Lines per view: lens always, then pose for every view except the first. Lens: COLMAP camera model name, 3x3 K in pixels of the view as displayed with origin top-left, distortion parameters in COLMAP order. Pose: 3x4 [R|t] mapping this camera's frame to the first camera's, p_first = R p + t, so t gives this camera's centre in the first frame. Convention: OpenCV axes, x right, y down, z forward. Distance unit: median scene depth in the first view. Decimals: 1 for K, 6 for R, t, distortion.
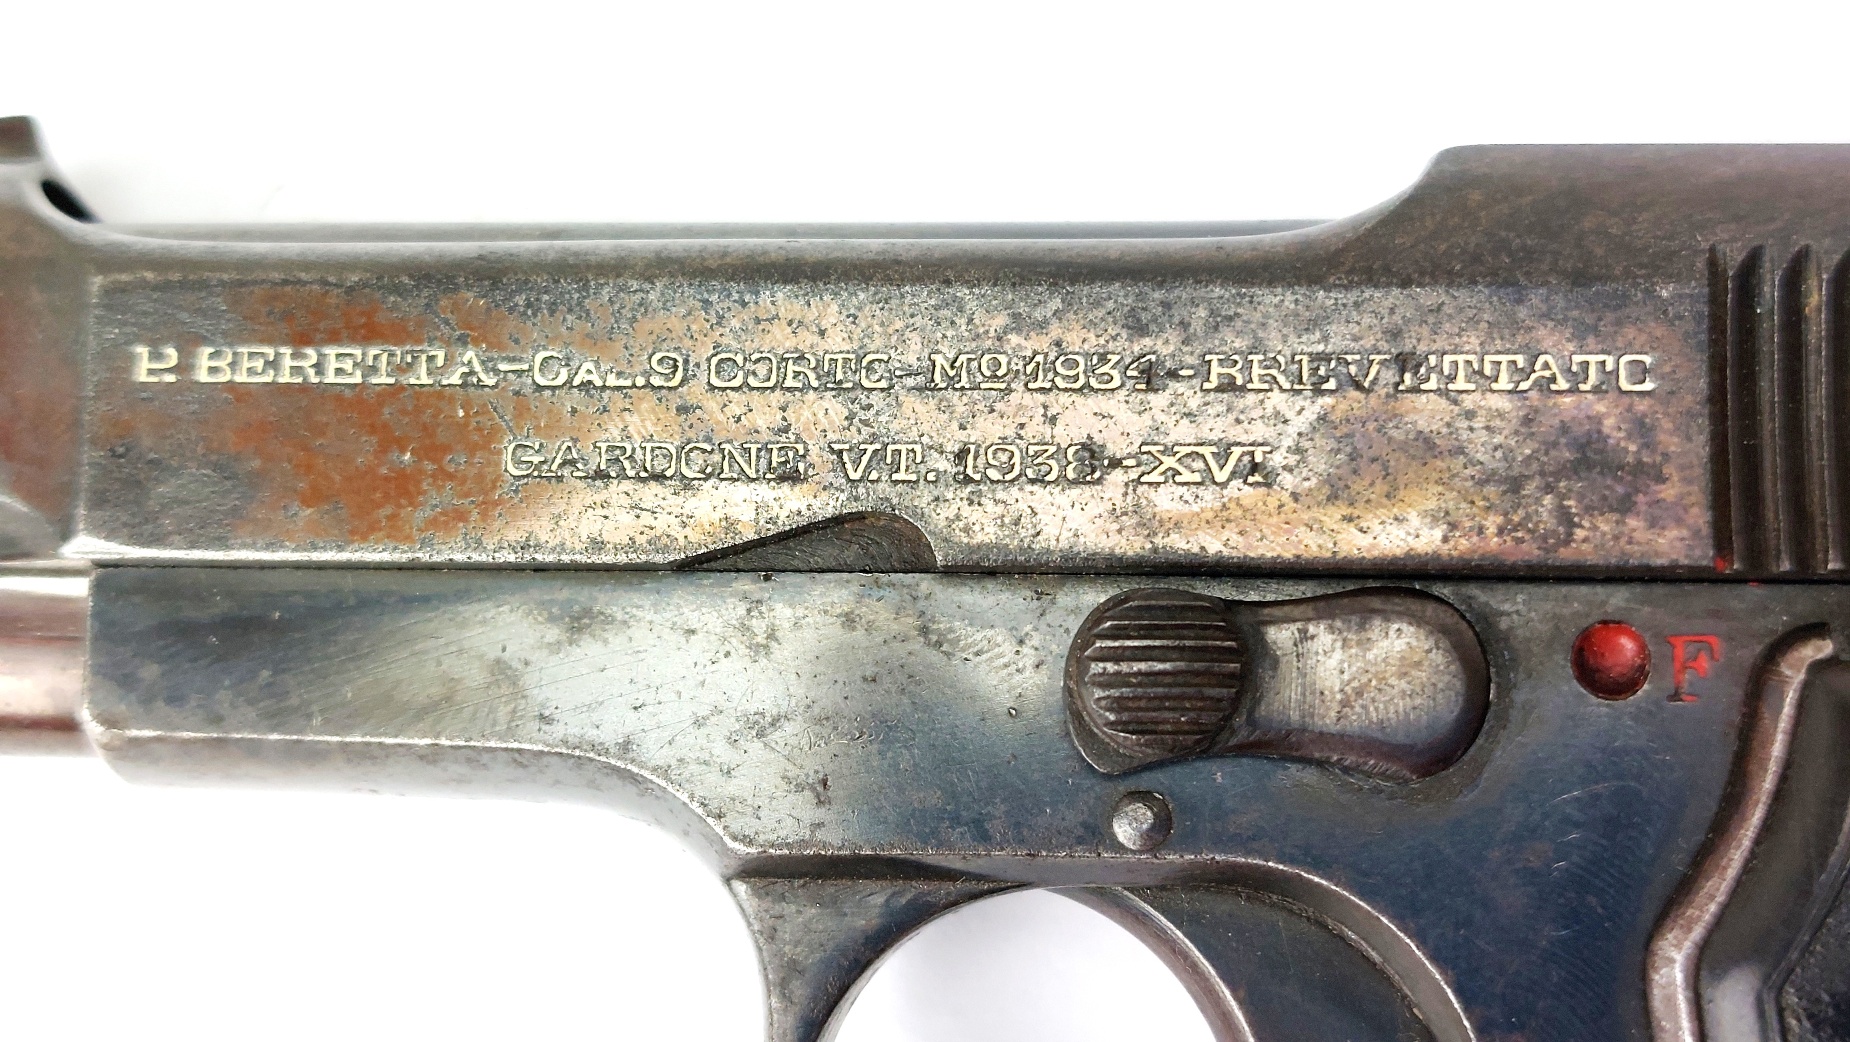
lens RADIAL K [[2577.3, 0, 925.0], [0, 2577.3, 521.0], [0, 0, 1]] dist [0.214030, -1.209414]
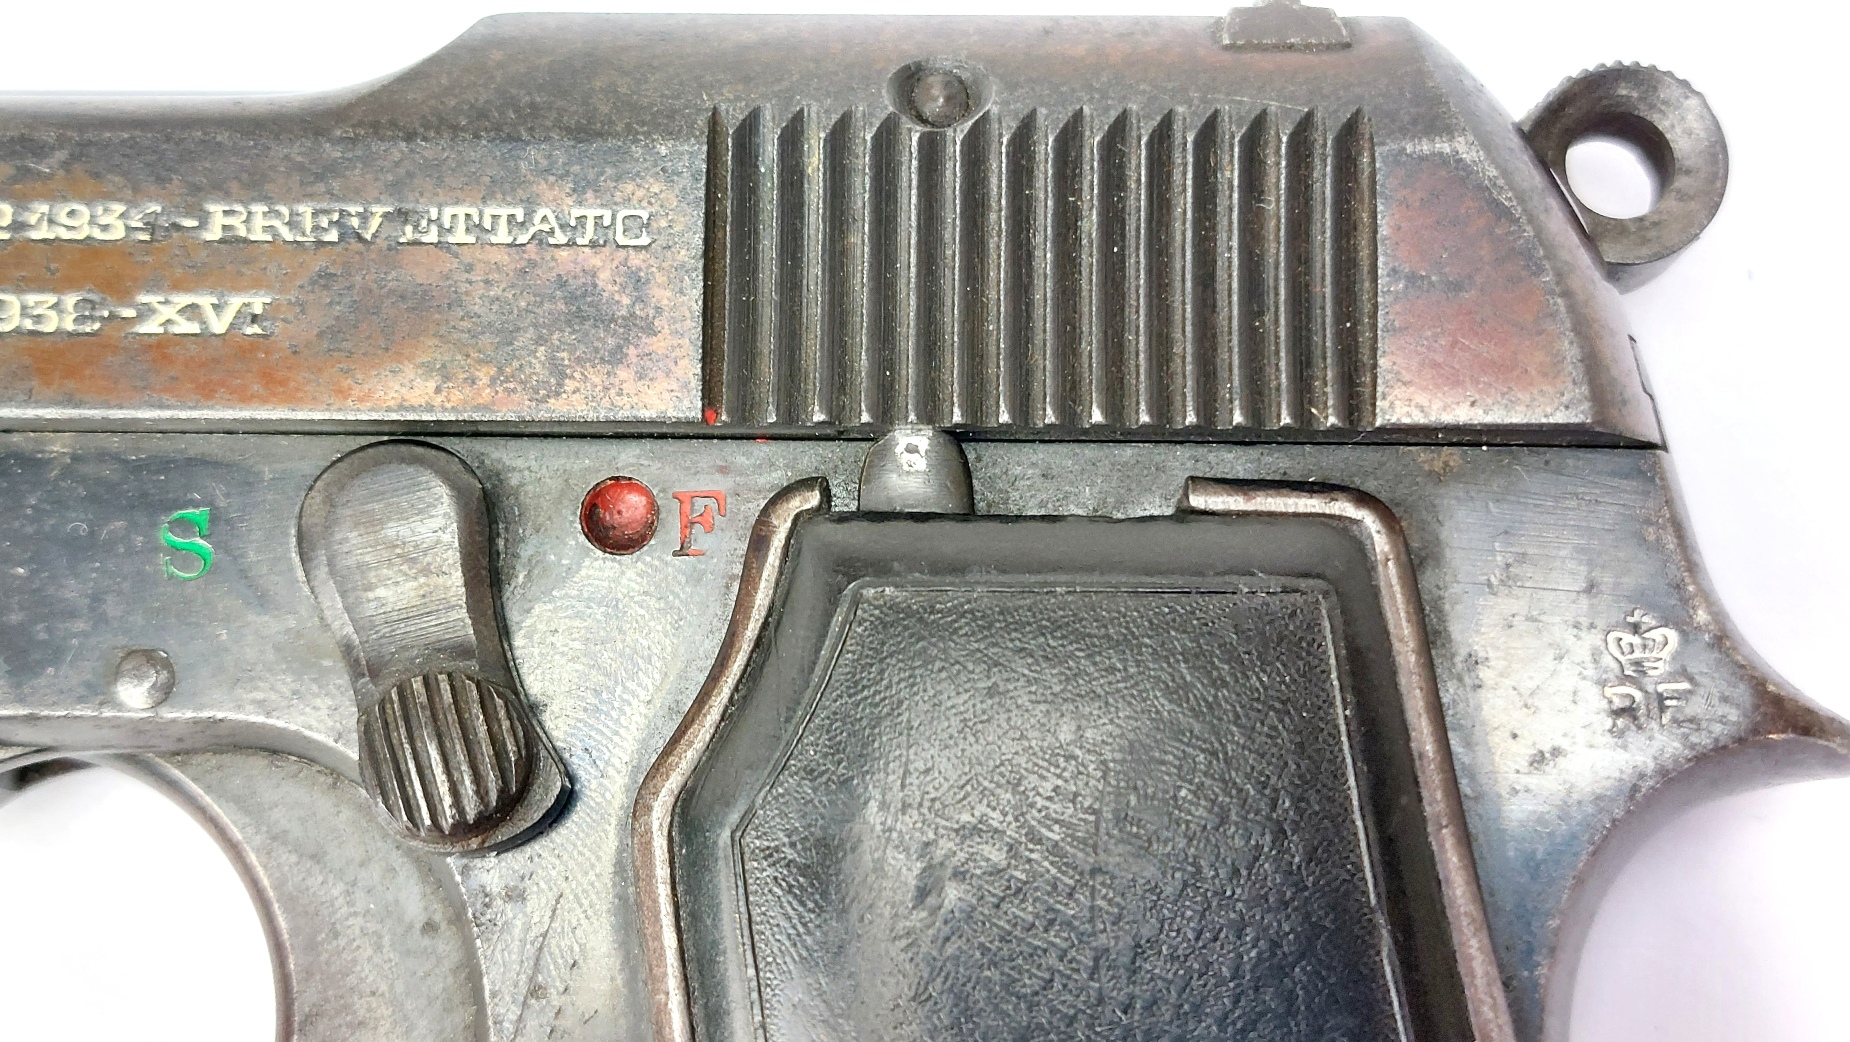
lens RADIAL K [[2577.3, 0, 925.0], [0, 2577.3, 521.0], [0, 0, 1]] dist [0.214030, -1.209414]
pose [[0.998847, 0.002750, 0.047927, 0.337648], [-0.001166, 0.999453, -0.033043, 0.089485], [-0.047992, 0.032949, 0.998304, -0.003597]]
